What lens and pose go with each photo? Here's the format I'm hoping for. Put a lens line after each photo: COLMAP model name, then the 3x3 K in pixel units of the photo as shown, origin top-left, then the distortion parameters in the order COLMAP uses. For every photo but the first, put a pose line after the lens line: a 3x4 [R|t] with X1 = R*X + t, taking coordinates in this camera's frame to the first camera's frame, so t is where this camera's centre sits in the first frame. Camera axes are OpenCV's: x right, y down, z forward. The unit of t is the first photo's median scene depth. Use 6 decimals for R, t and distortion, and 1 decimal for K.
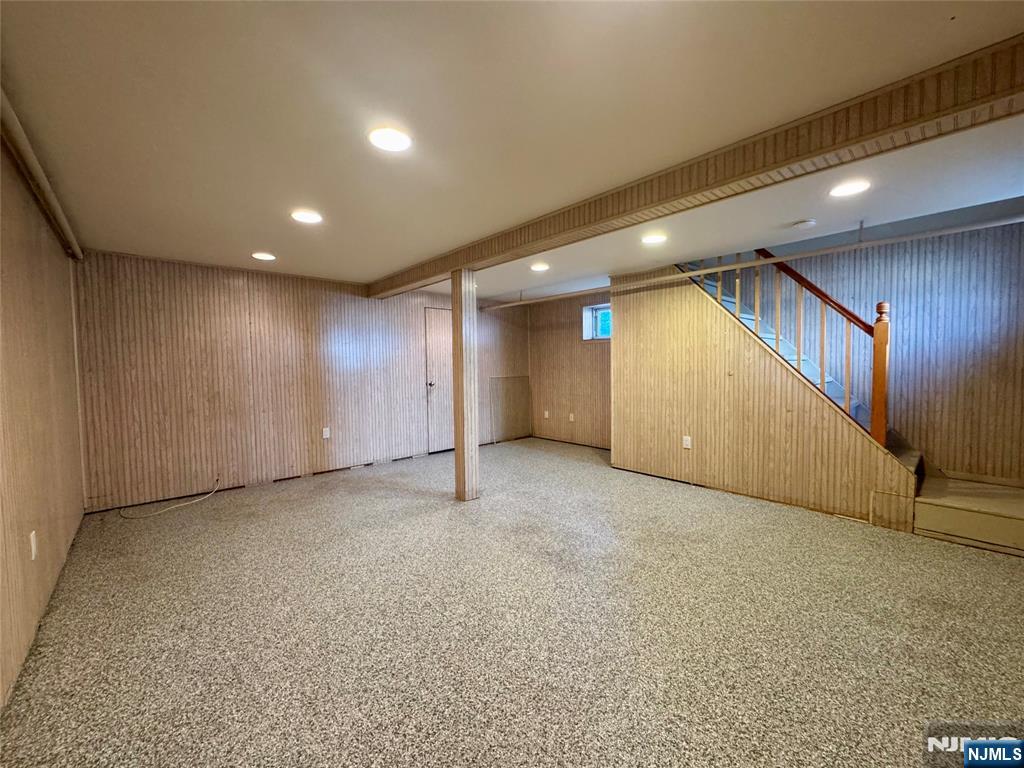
lens RADIAL K [[409.9, 0, 512.5], [0, 409.9, 384.3], [0, 0, 1]] dist [-0.002867, 0.000776]
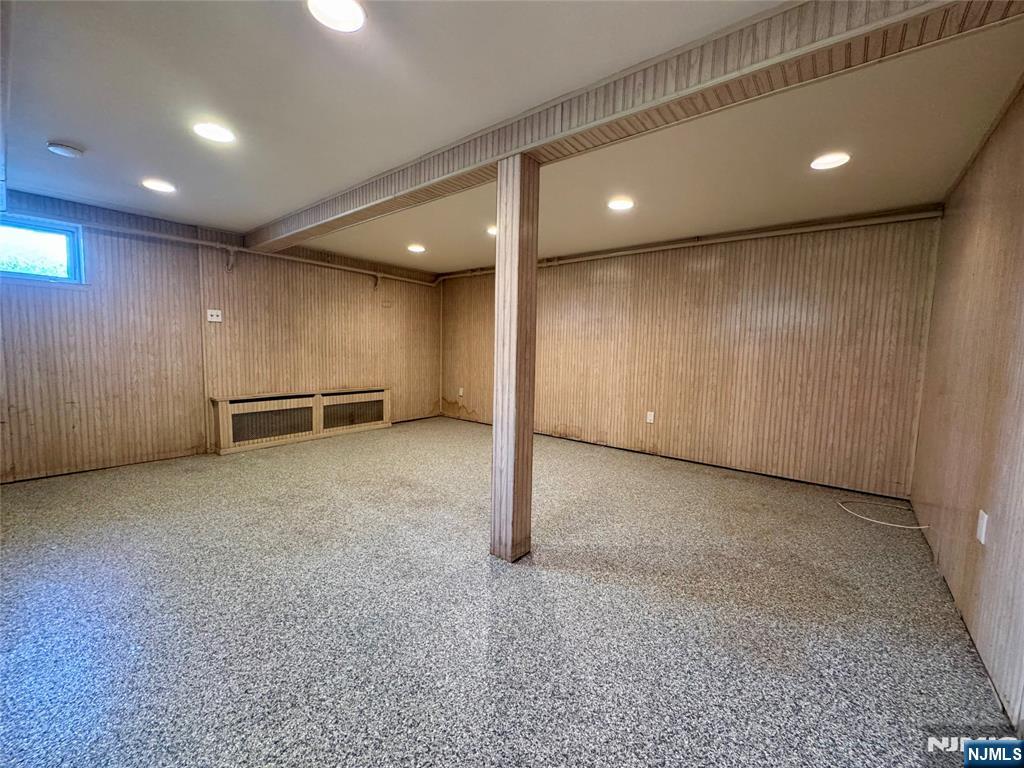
lens RADIAL K [[409.9, 0, 509.4], [0, 409.9, 382.8], [0, 0, 1]] dist [-0.002867, 0.000776]
pose [[-0.989661, 0.003949, -0.143371, -0.029995], [-0.015144, 0.991157, 0.131830, -0.056628], [0.142624, 0.132639, -0.980849, 1.912885]]
